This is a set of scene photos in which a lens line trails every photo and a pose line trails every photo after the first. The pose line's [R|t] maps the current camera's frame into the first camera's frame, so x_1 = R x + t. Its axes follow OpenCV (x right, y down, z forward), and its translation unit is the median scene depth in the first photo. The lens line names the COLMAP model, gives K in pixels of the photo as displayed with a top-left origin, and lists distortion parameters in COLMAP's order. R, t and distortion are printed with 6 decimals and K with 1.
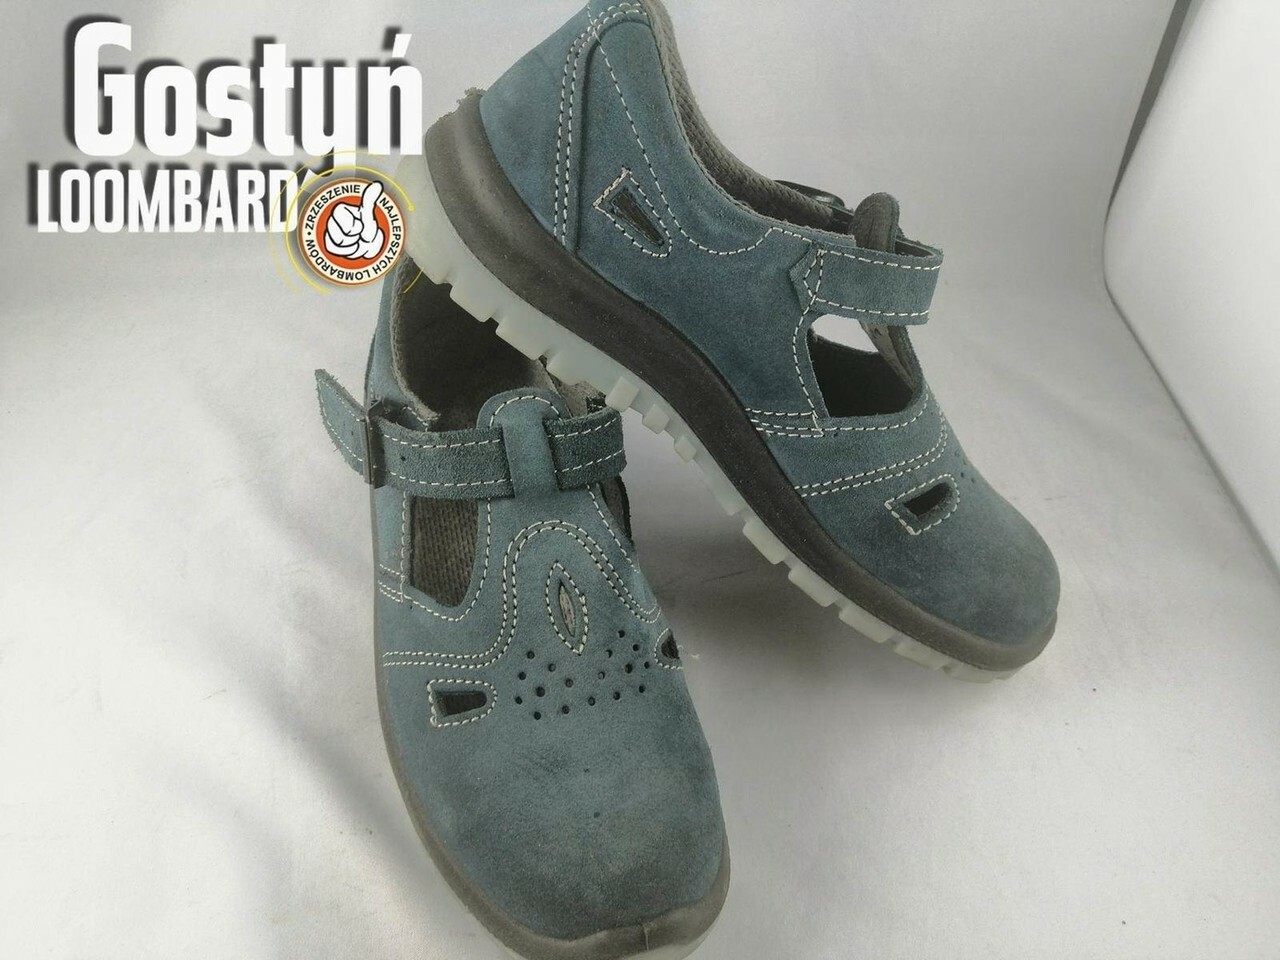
lens RADIAL K [[1001.0, 0, 641.4], [0, 1001.0, 478.8], [0, 0, 1]] dist [-0.003151, -0.006406]
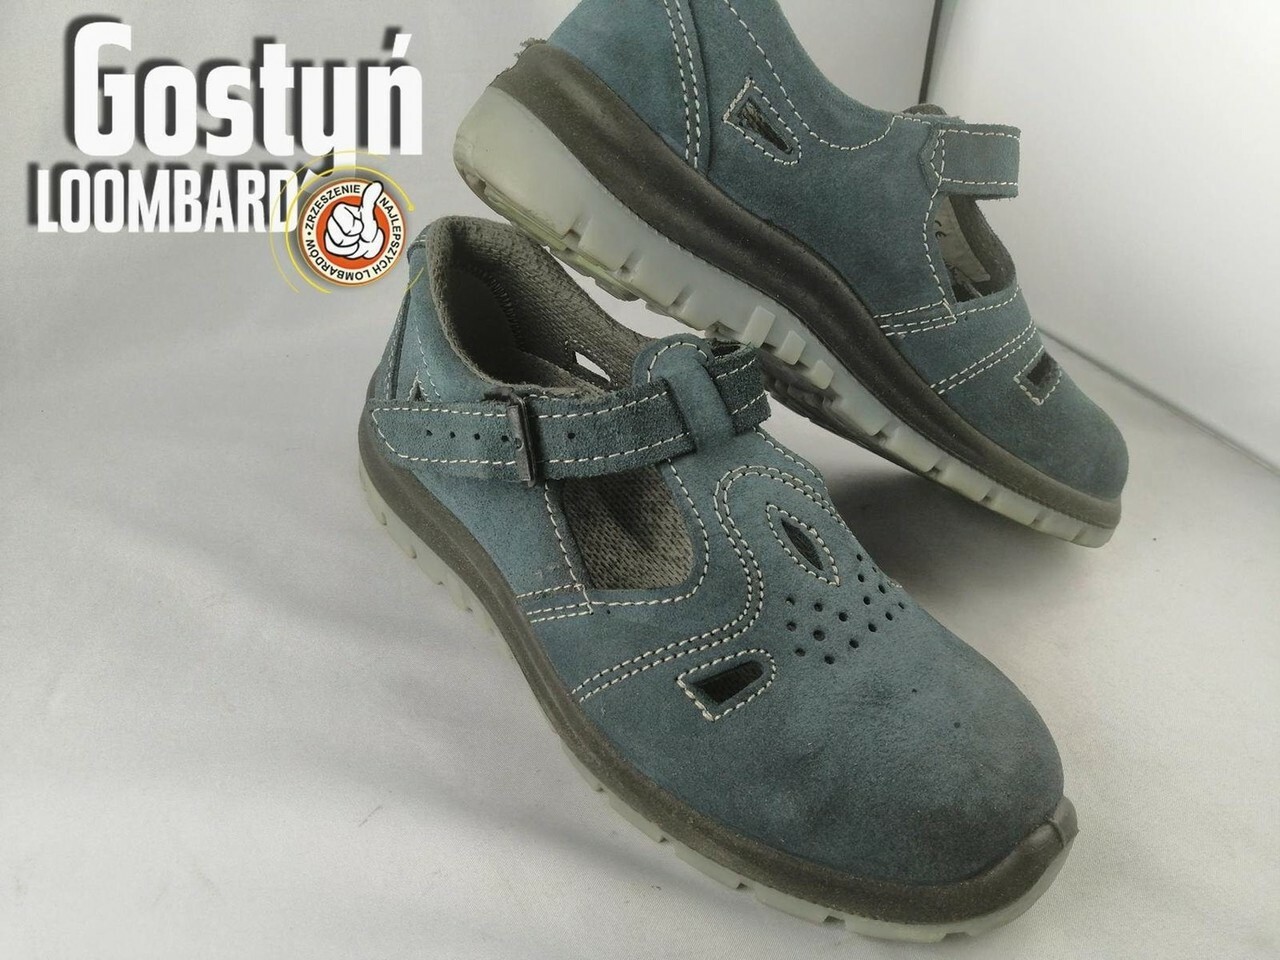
lens RADIAL K [[1001.0, 0, 638.4], [0, 1001.0, 481.5], [0, 0, 1]] dist [-0.003151, -0.006406]
pose [[0.899968, -0.229015, 0.370958, -0.537966], [0.286788, 0.951874, -0.108117, 0.132416], [-0.328345, 0.203688, 0.922335, 0.207203]]
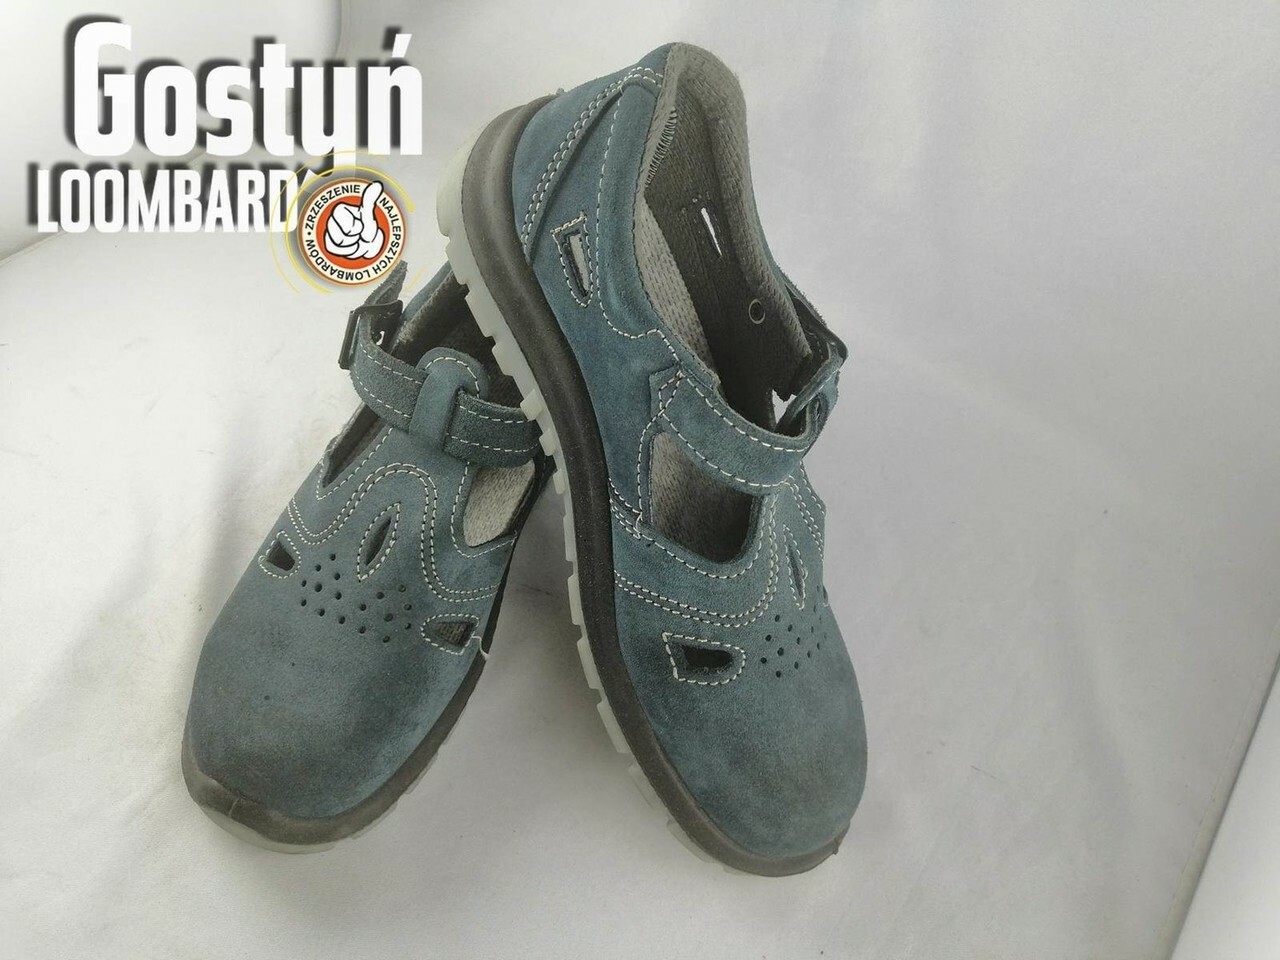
lens RADIAL K [[1001.0, 0, 635.5], [0, 1001.0, 478.7], [0, 0, 1]] dist [-0.003151, -0.006406]
pose [[0.763909, 0.527858, -0.371226, 0.531627], [-0.510402, 0.846222, 0.152964, -0.251693], [0.394883, 0.072624, 0.915856, 0.084529]]
